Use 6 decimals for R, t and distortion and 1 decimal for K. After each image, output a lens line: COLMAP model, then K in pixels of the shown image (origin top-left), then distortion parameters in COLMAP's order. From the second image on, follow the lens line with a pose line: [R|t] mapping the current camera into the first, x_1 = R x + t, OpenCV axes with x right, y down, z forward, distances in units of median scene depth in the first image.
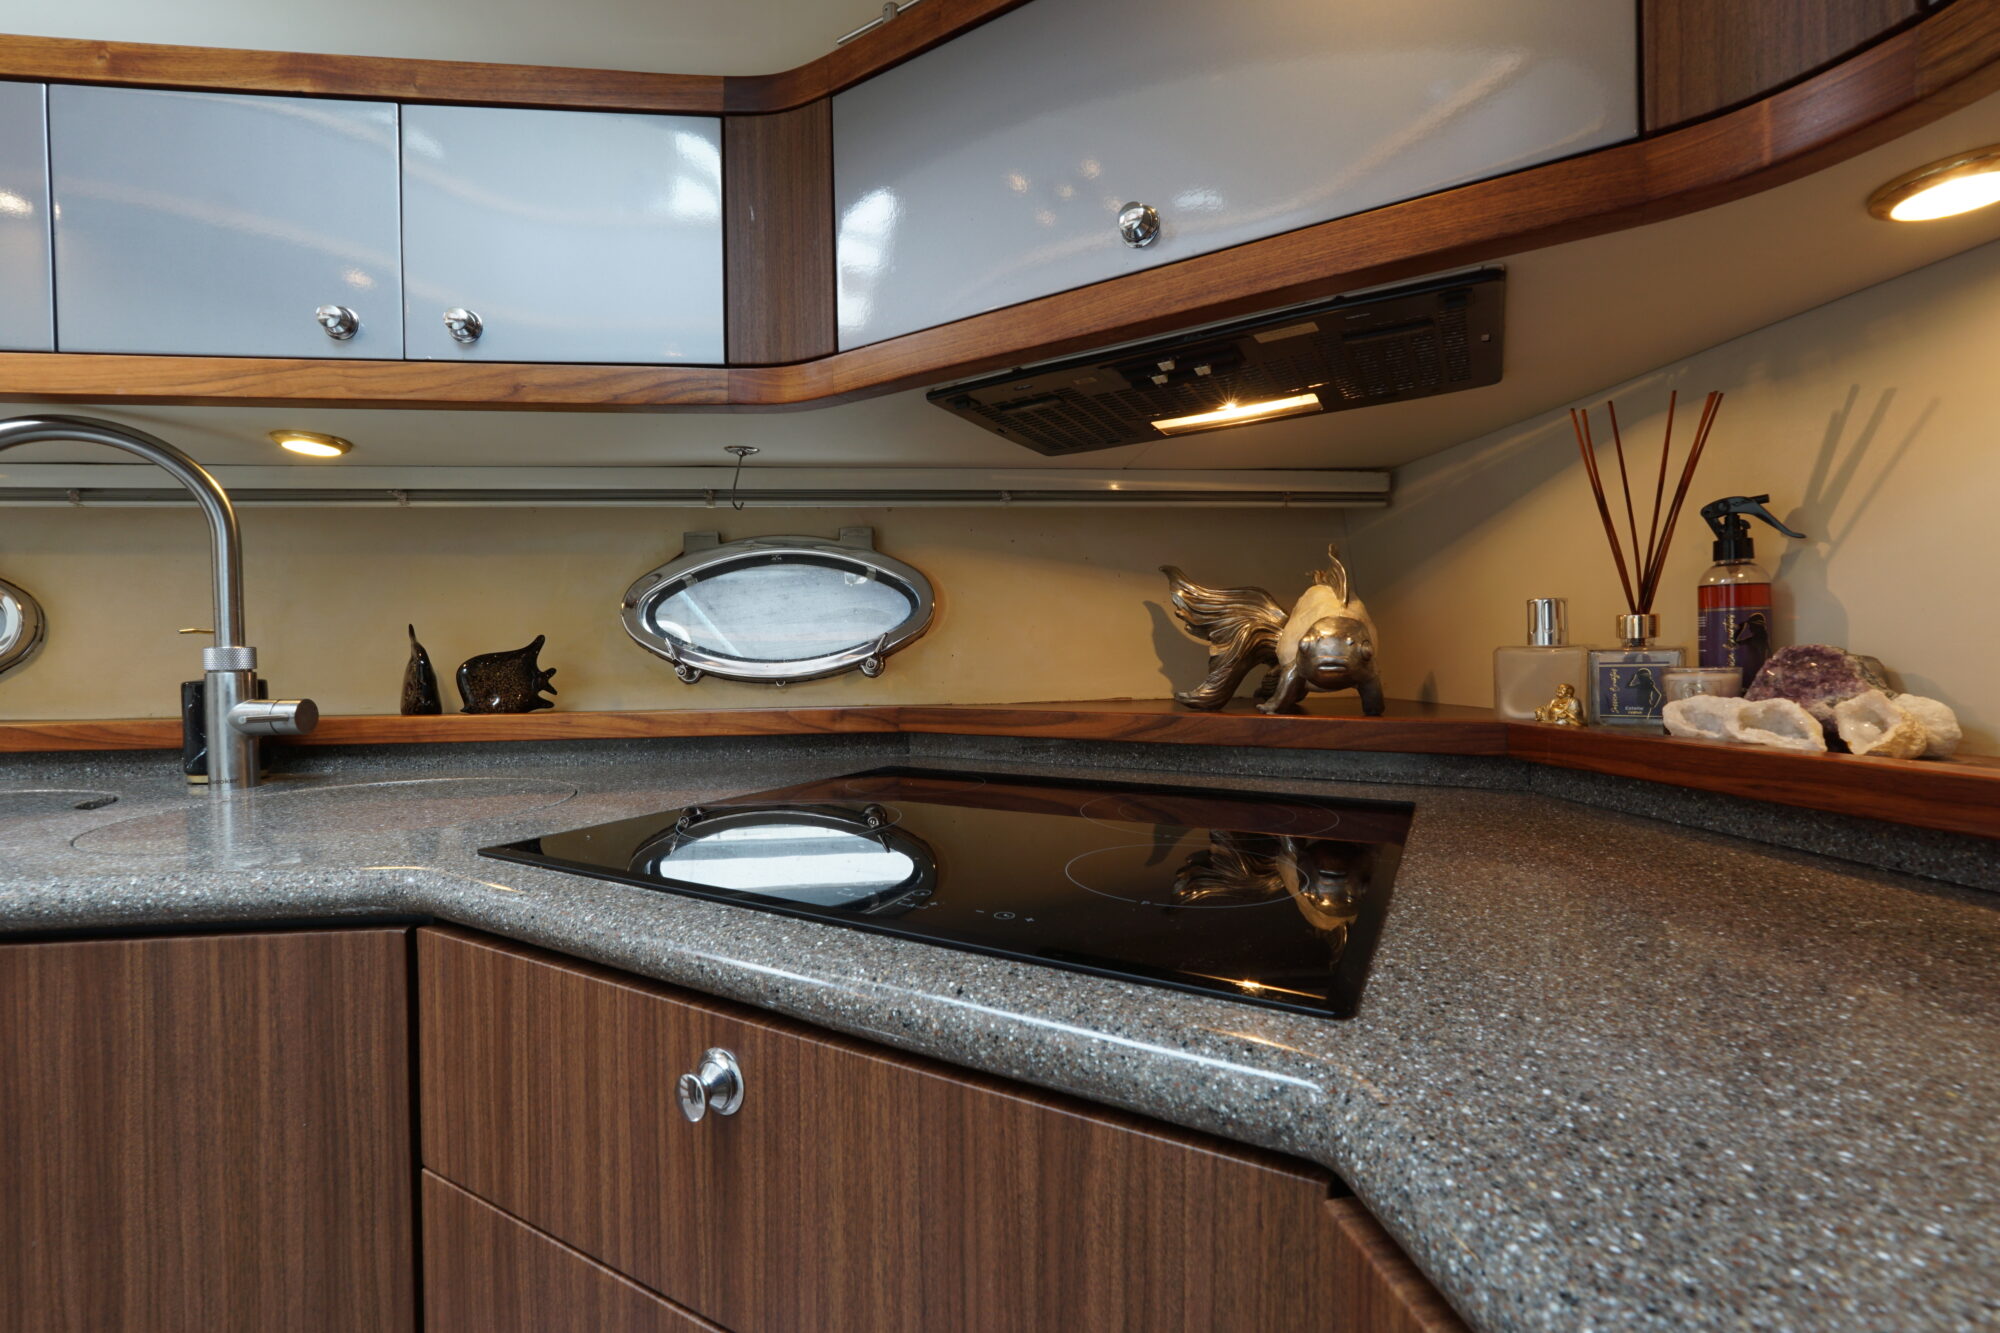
lens RADIAL K [[838.1, 0, 995.4], [0, 838.1, 664.6], [0, 0, 1]] dist [-0.012557, 0.005102]
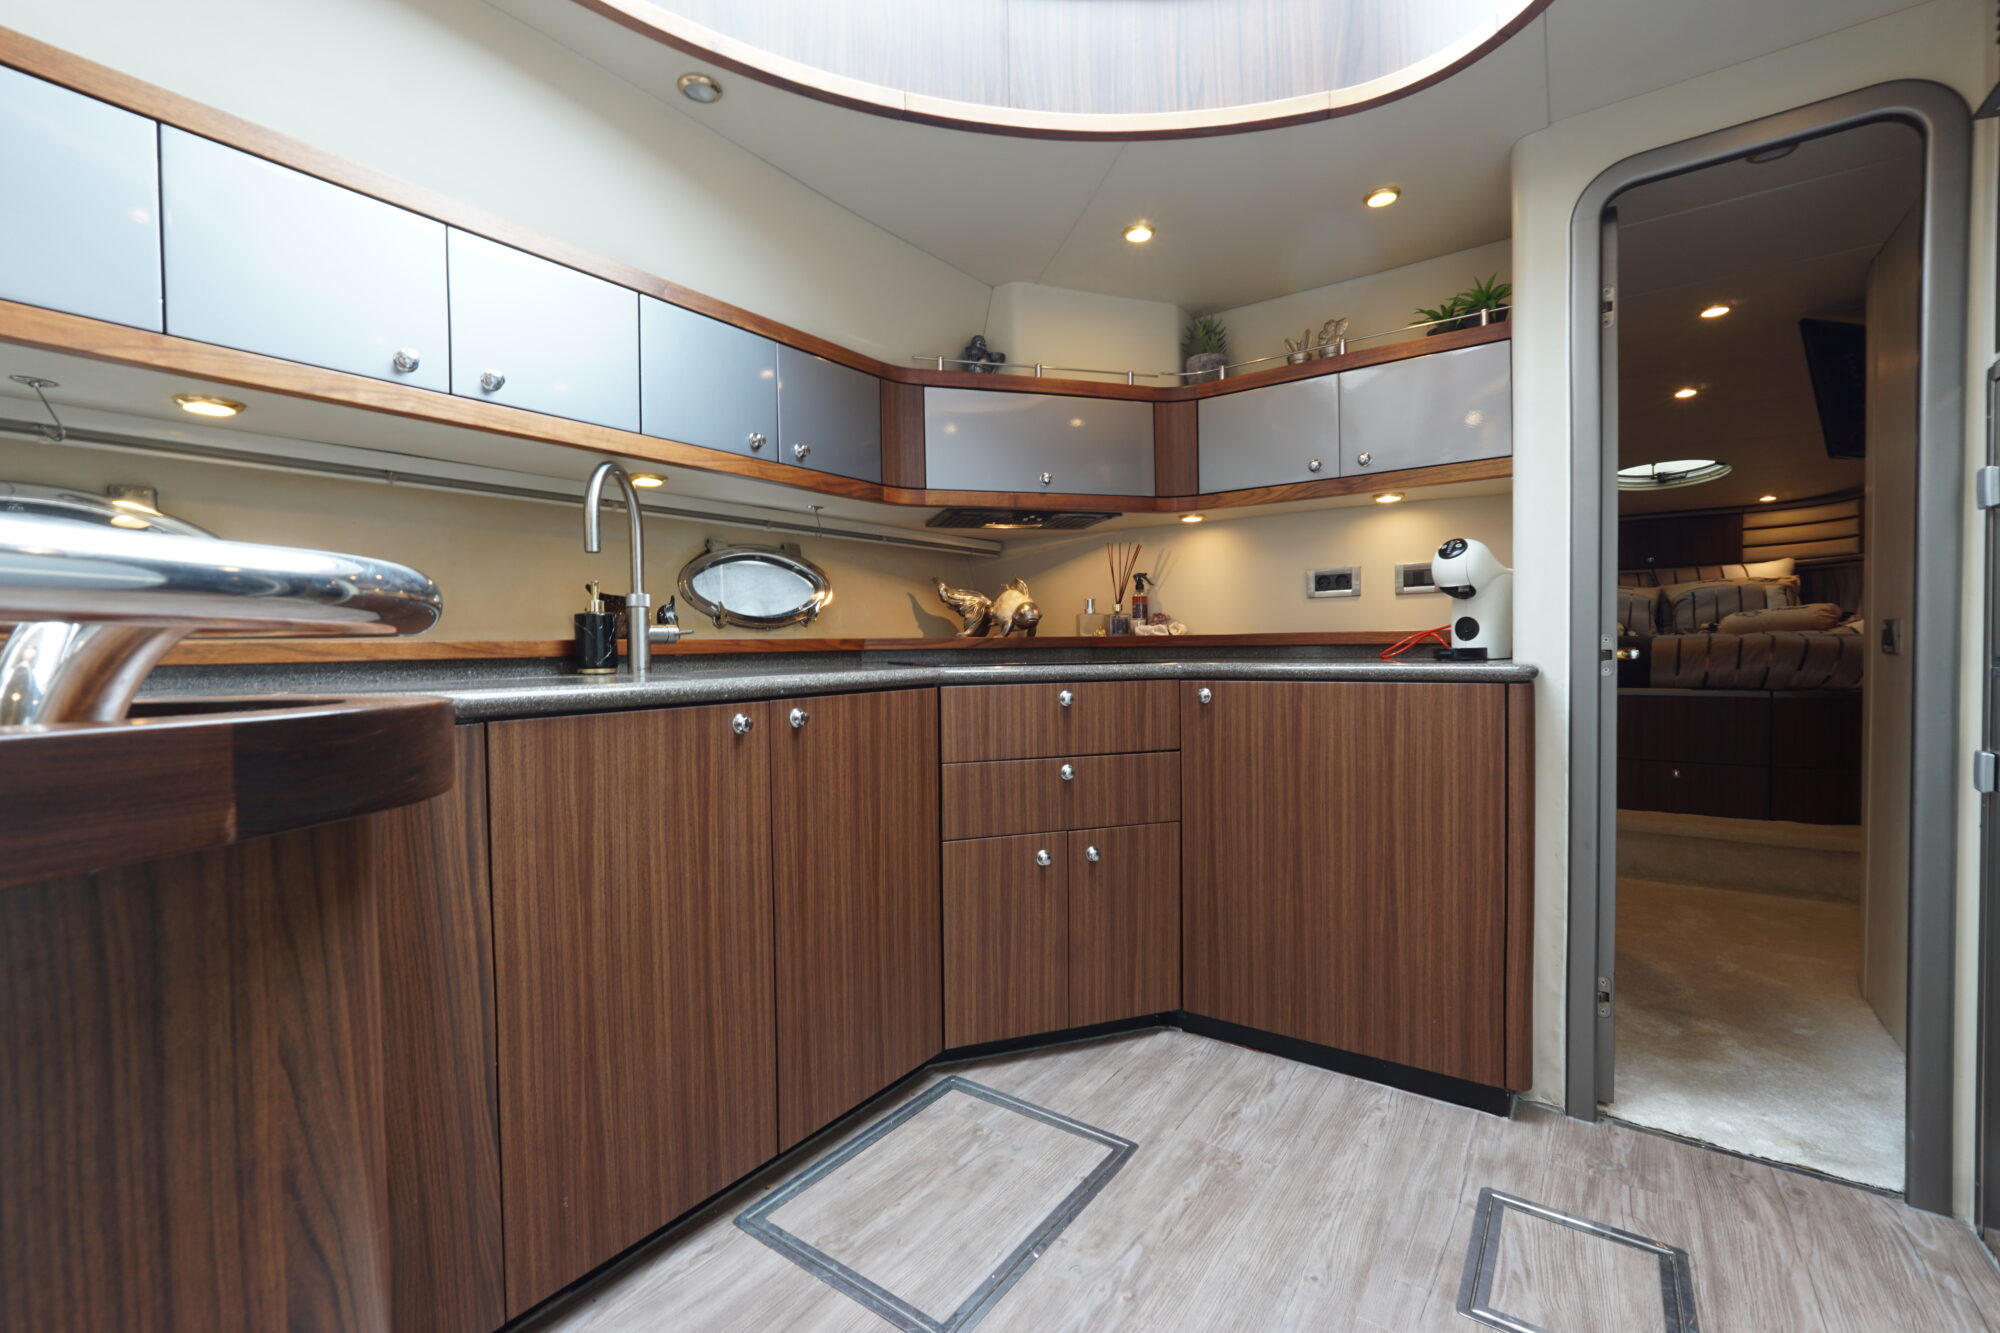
lens RADIAL K [[839.1, 0, 995.6], [0, 839.1, 667.2], [0, 0, 1]] dist [-0.015998, 0.006553]
pose [[0.665637, -0.017056, 0.746081, -2.510797], [0.014876, 0.999843, 0.009585, 0.185964], [-0.746128, 0.004718, 0.665786, -1.080030]]
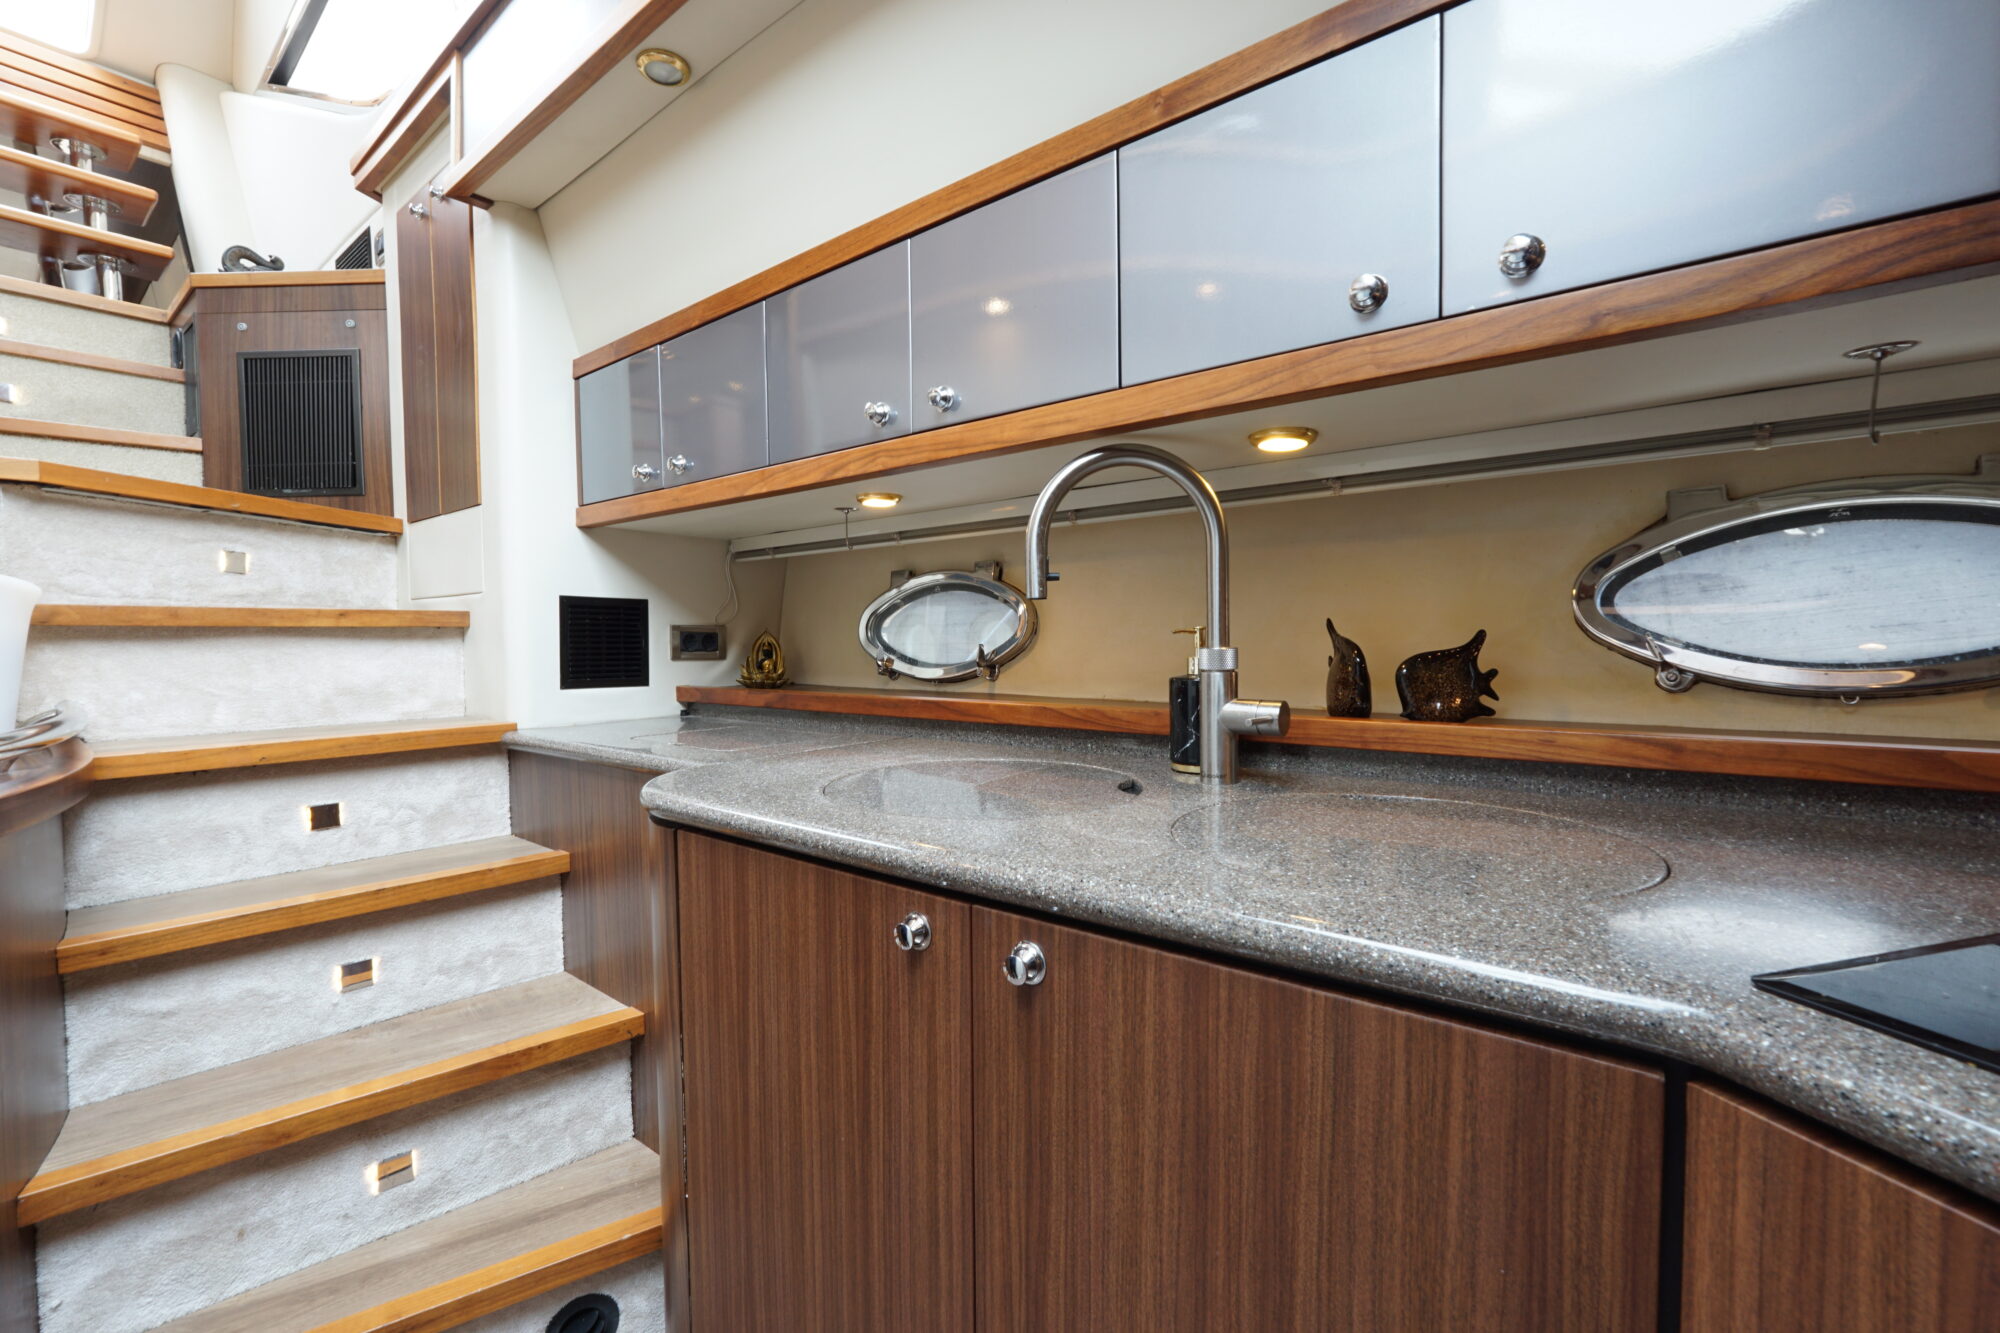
lens RADIAL K [[839.1, 0, 995.6], [0, 839.1, 667.2], [0, 0, 1]] dist [-0.015998, 0.006553]
pose [[0.709025, 0.030969, -0.704503, -0.541068], [-0.005318, 0.999242, 0.038572, -0.050624], [0.705163, -0.023602, 0.708652, 0.084486]]
